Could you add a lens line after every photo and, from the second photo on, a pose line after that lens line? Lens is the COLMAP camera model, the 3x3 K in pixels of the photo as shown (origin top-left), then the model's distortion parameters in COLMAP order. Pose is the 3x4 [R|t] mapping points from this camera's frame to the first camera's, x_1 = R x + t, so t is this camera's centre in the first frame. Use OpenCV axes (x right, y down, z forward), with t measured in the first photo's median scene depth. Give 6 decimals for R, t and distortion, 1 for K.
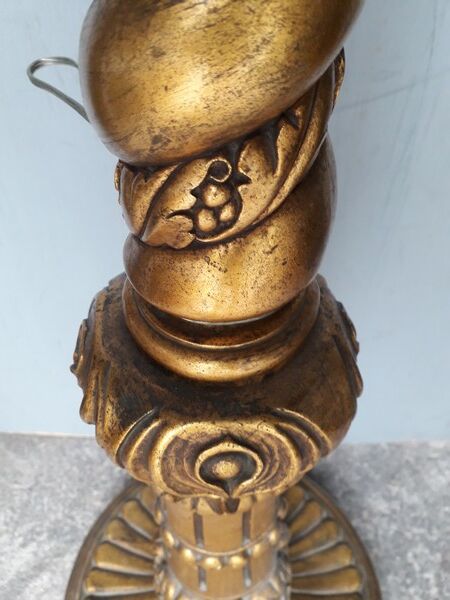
lens RADIAL K [[493.2, 0, 224.8], [0, 493.2, 281.4], [0, 0, 1]] dist [-0.015311, -0.013535]
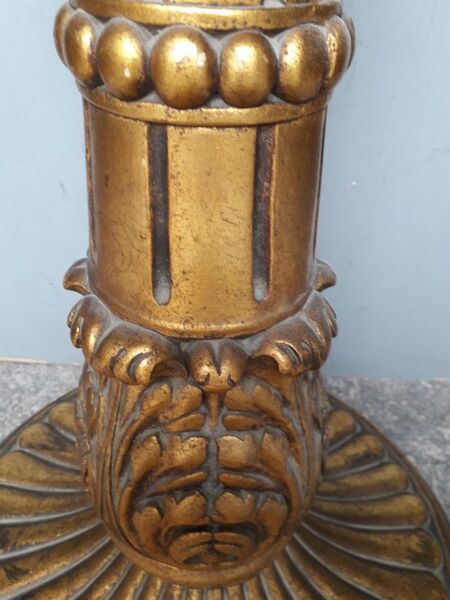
lens RADIAL K [[493.2, 0, 224.8], [0, 493.2, 281.4], [0, 0, 1]] dist [-0.015311, -0.013535]
pose [[0.999230, 0.031809, 0.022971, 0.001802], [-0.027140, 0.983141, -0.180823, 0.371558], [-0.028336, 0.180061, 0.983247, 0.293050]]
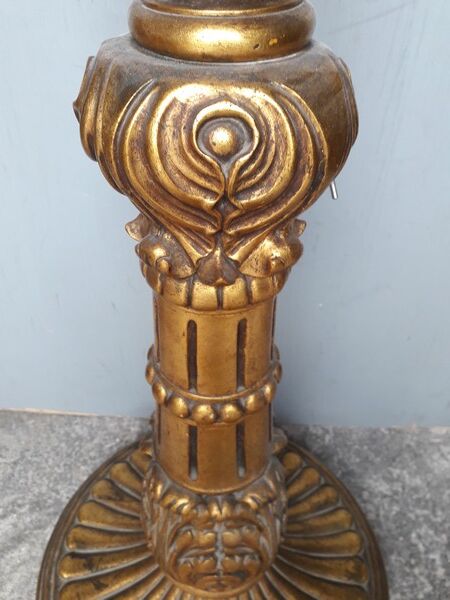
lens RADIAL K [[488.4, 0, 227.5], [0, 488.4, 280.5], [0, 0, 1]] dist [-0.009050, -0.018092]
pose [[0.999690, 0.024271, 0.005610, 0.003467], [-0.023304, 0.990751, -0.133677, 0.202010], [-0.008802, 0.133505, 0.991009, 0.011404]]
